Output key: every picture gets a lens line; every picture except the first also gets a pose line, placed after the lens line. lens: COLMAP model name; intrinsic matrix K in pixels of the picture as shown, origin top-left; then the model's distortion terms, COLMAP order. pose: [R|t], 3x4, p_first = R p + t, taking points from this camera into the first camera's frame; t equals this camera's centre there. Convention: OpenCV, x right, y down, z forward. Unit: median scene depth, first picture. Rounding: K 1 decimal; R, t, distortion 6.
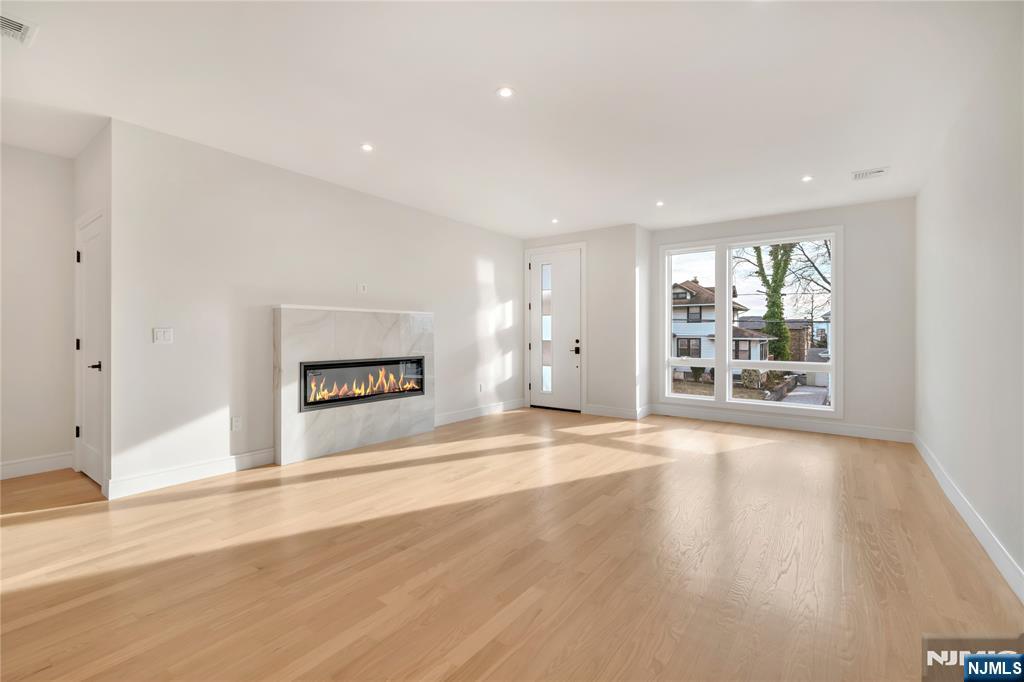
lens RADIAL K [[455.3, 0, 495.4], [0, 455.3, 332.2], [0, 0, 1]] dist [0.021707, 0.000157]
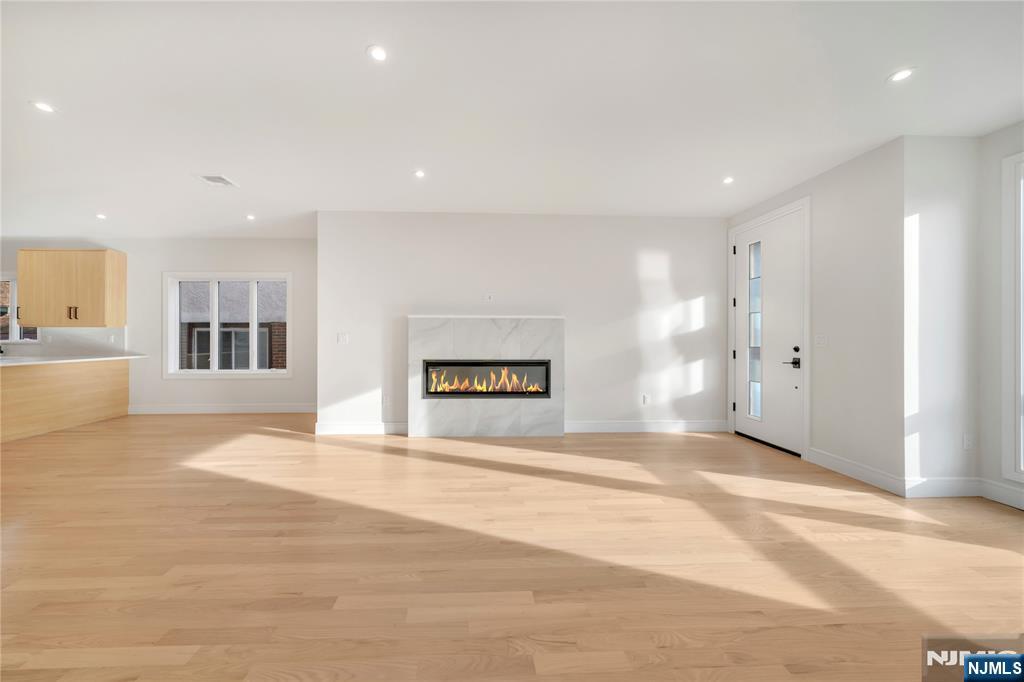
lens RADIAL K [[356.8, 0, 483.8], [0, 356.8, 337.6], [0, 0, 1]] dist [-0.000996, -0.000057]
pose [[0.641039, -0.000137, -0.767508, 0.404605], [0.000712, 1.000000, 0.000416, 0.003877], [0.767508, -0.000814, 0.641039, 0.447610]]
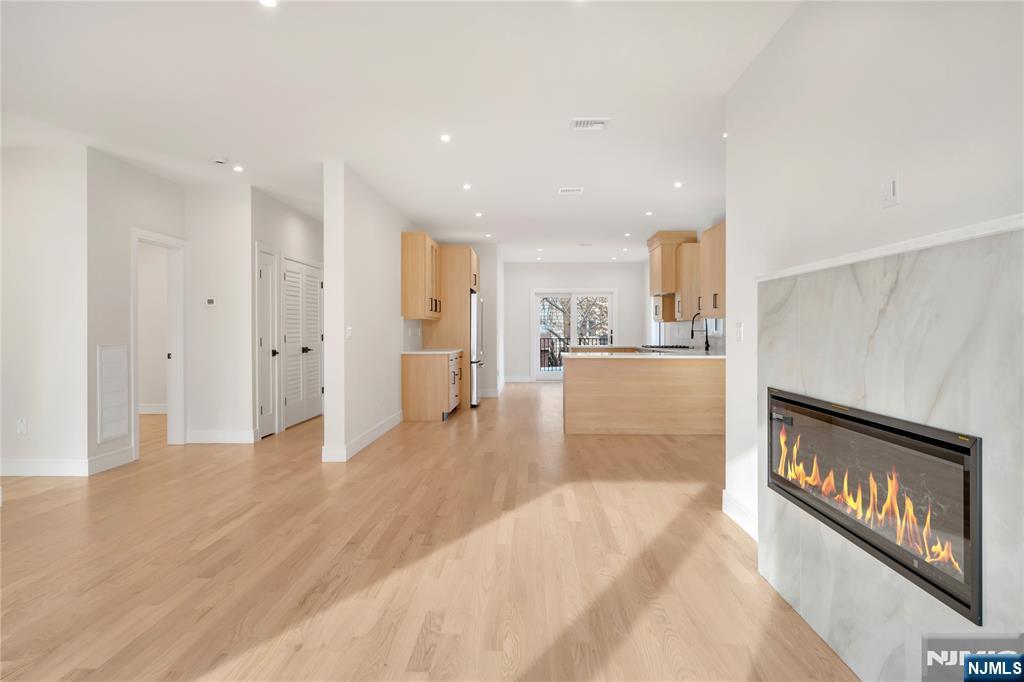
lens RADIAL K [[691.5, 0, 512.0], [0, 691.5, 341.0], [0, 0, 1]] dist [0.031874, -0.000025]
pose [[-0.794649, 0.008277, -0.607013, 0.237934], [-0.004673, 0.999794, 0.019751, -0.003506], [0.607051, 0.018531, -0.794446, 1.304134]]
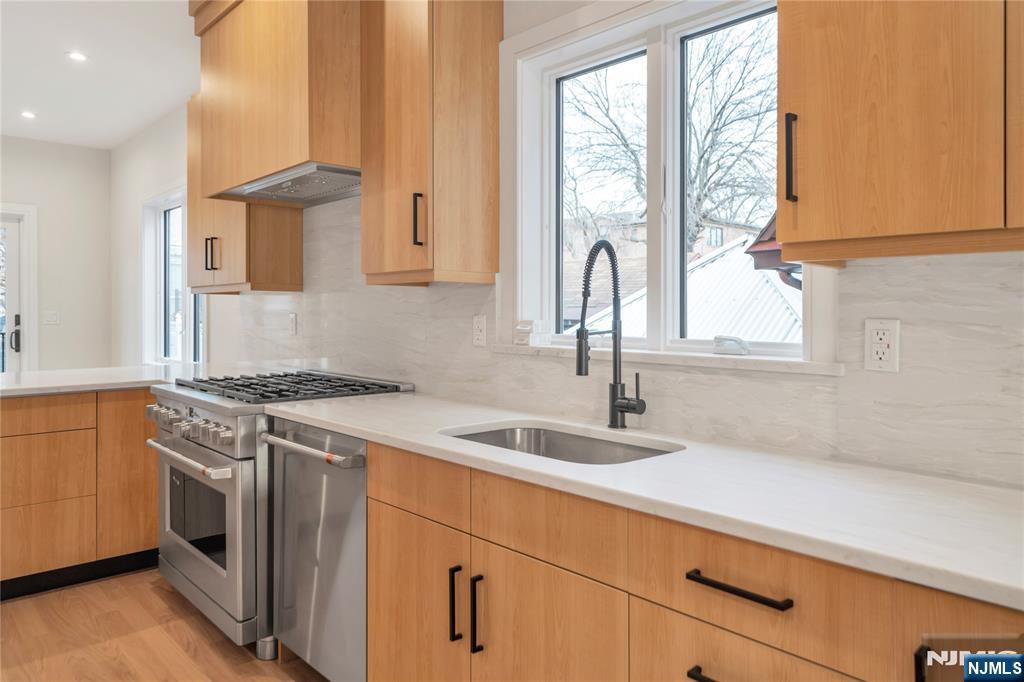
lens RADIAL K [[698.5, 0, 514.1], [0, 698.5, 305.6], [0, 0, 1]] dist [0.004263, 0.002320]
pose [[-0.152715, -0.007915, -0.988239, -1.102484], [-0.004505, 0.999963, -0.007312, -0.007855], [0.988260, 0.003335, -0.152745, -0.034520]]
